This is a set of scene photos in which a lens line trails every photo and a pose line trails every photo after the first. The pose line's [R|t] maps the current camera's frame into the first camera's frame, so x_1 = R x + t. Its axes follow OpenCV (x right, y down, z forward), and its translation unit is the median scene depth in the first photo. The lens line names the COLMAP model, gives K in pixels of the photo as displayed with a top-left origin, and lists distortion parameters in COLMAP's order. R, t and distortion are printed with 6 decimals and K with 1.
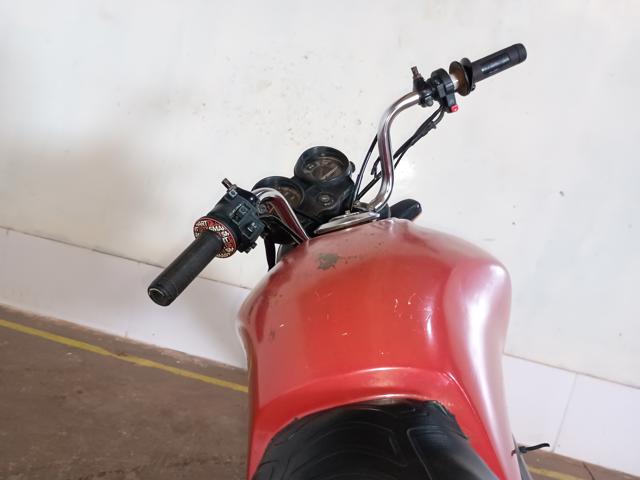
lens RADIAL K [[519.9, 0, 319.1], [0, 519.9, 235.4], [0, 0, 1]] dist [0.009406, -0.005774]
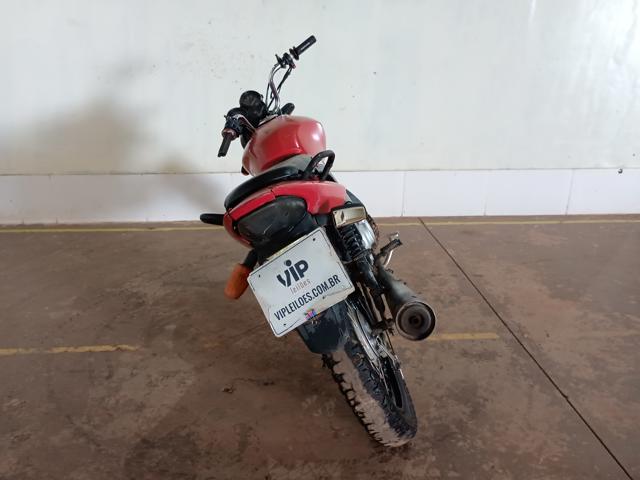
lens RADIAL K [[519.9, 0, 319.1], [0, 519.9, 235.4], [0, 0, 1]] dist [0.009406, -0.005774]
pose [[0.956310, -0.266185, 0.120897, -0.160281], [0.235351, 0.946266, 0.221789, 0.008319], [-0.173437, -0.183646, 0.967571, -1.650337]]
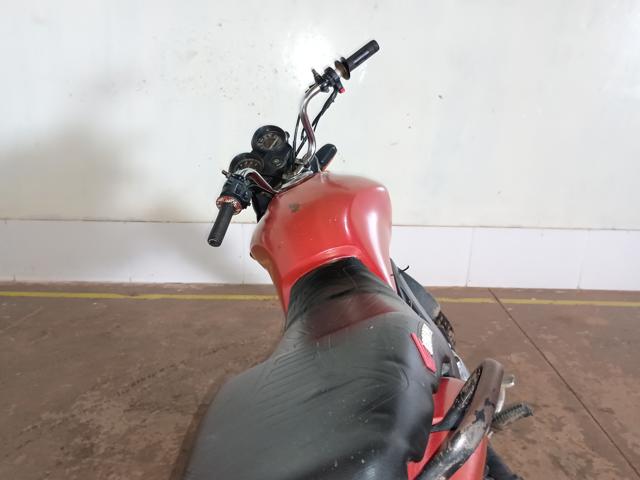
lens RADIAL K [[519.9, 0, 319.1], [0, 519.9, 235.4], [0, 0, 1]] dist [0.009406, -0.005774]
pose [[0.968634, -0.230432, 0.093002, -0.062289], [0.209984, 0.959163, 0.189510, -0.126073], [-0.132873, -0.164037, 0.977464, -0.617715]]
